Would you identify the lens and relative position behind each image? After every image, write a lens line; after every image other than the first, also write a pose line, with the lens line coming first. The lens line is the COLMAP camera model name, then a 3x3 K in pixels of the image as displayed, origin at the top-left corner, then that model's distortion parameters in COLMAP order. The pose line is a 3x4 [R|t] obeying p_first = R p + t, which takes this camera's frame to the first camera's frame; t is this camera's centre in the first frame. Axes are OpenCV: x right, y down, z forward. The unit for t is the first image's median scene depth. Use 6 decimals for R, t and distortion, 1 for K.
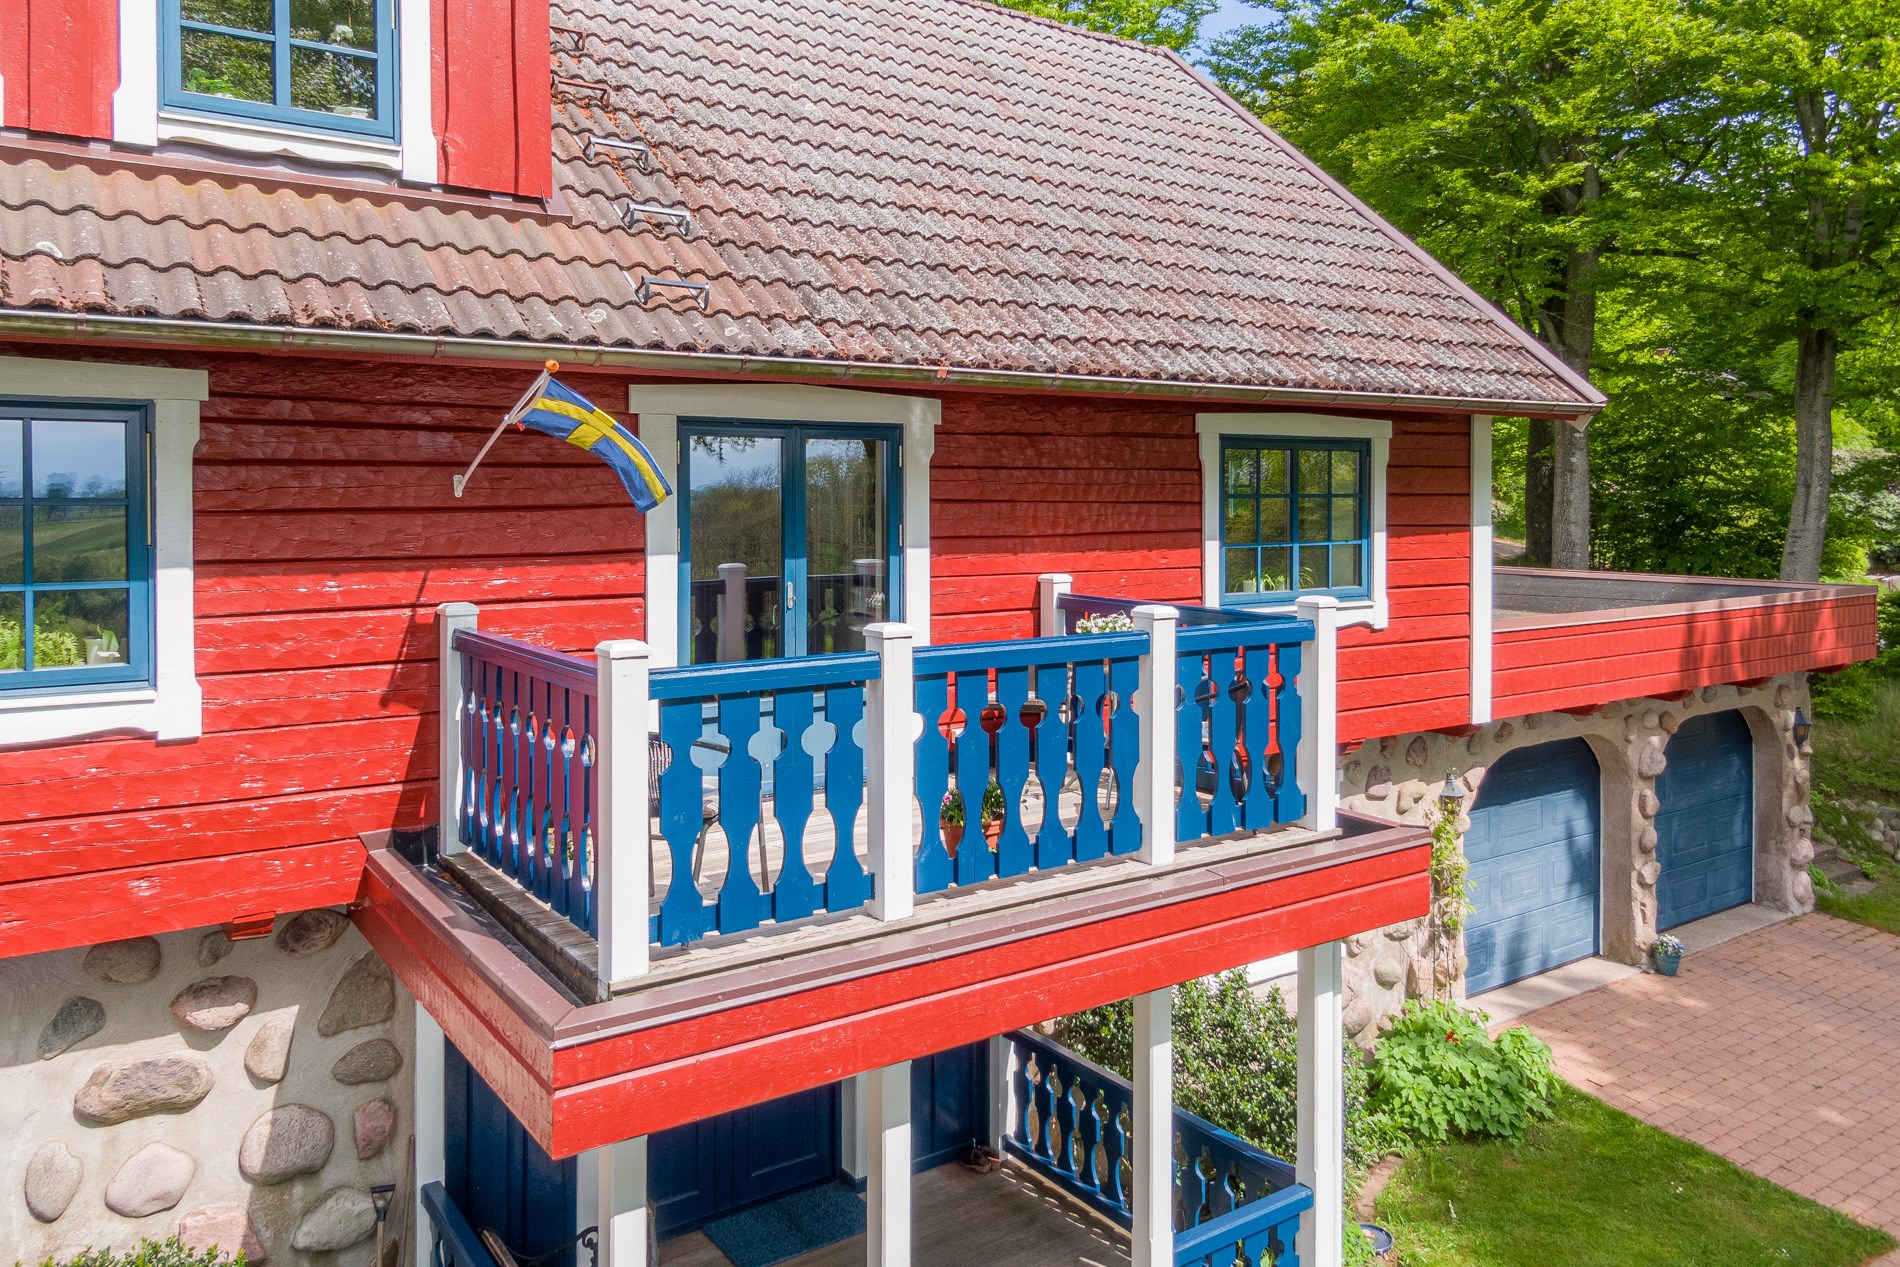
lens RADIAL K [[1364.0, 0, 945.9], [0, 1364.0, 502.5], [0, 0, 1]] dist [0.036247, -0.009809]
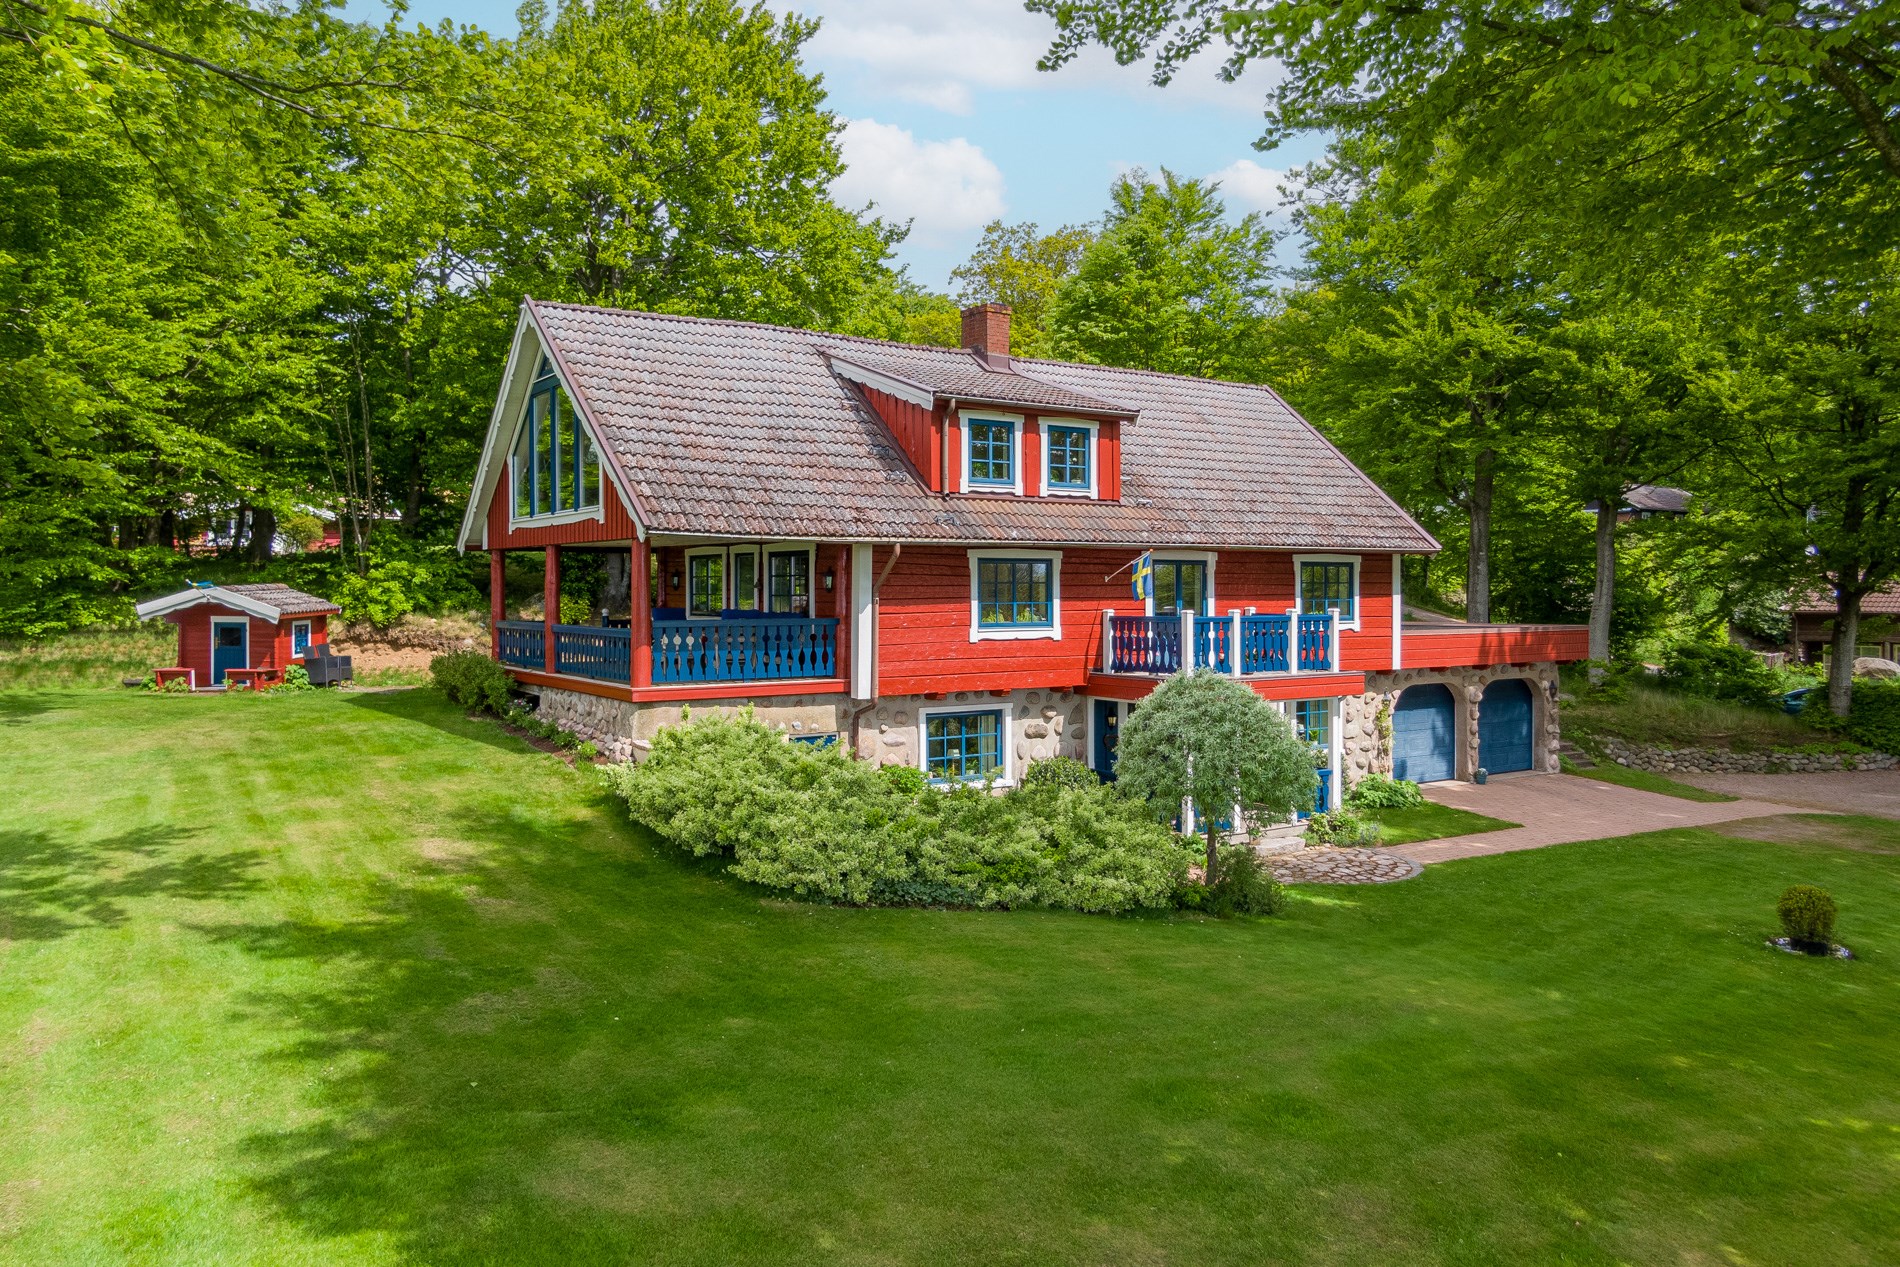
lens RADIAL K [[1364.0, 0, 947.3], [0, 1364.0, 597.6], [0, 0, 1]] dist [0.036247, -0.009809]
pose [[0.999943, -0.002514, -0.010376, -0.477752], [0.002461, 0.999984, -0.005086, 0.036090], [0.010389, 0.005060, 0.999933, -1.758985]]
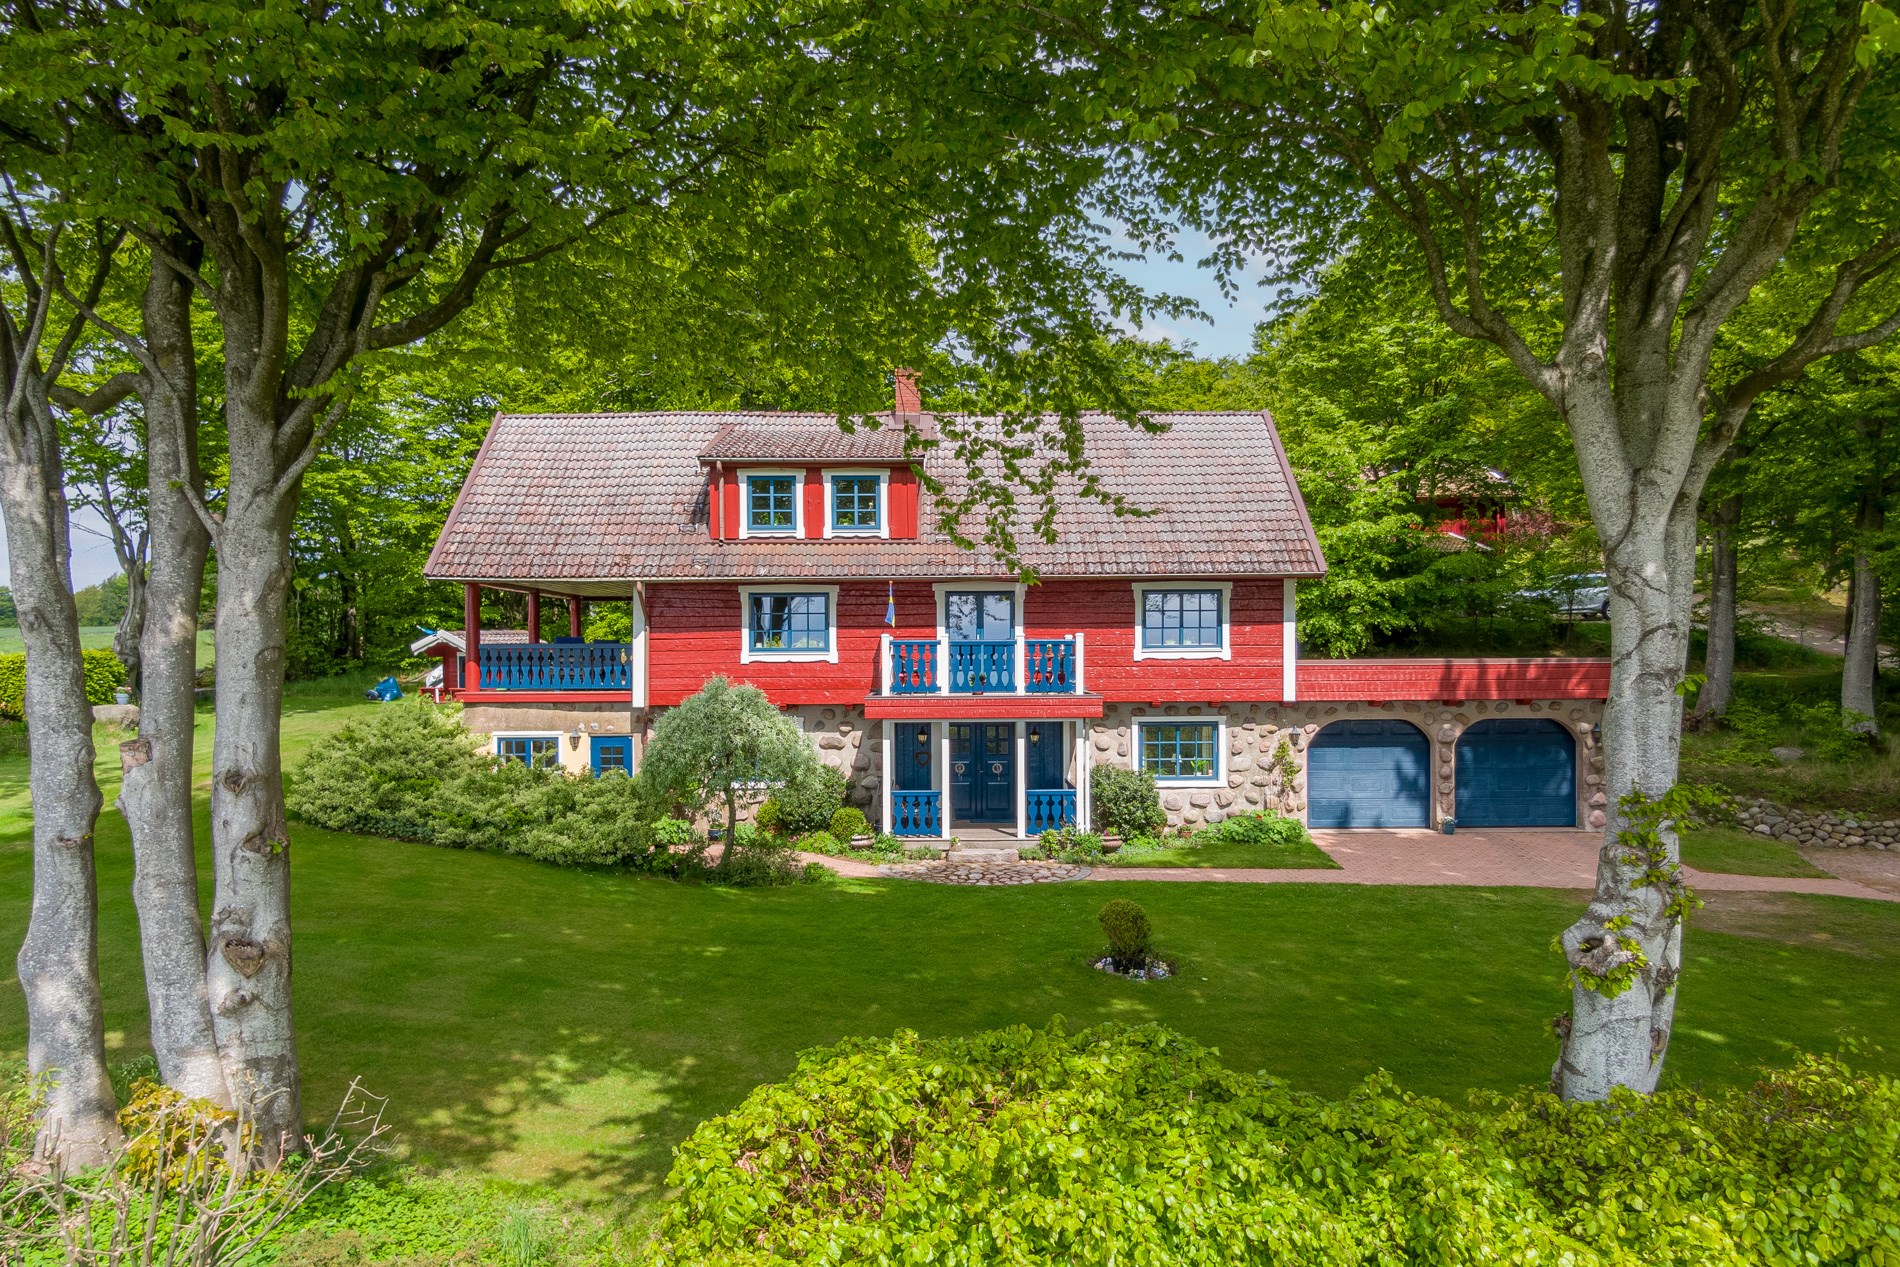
lens RADIAL K [[1364.0, 0, 950.7], [0, 1364.0, 643.5], [0, 0, 1]] dist [0.036247, -0.009809]
pose [[0.829042, -0.007388, -0.559137, 1.358677], [0.000375, 0.999920, -0.012656, 0.092520], [0.559186, 0.010283, 0.828978, -1.509057]]
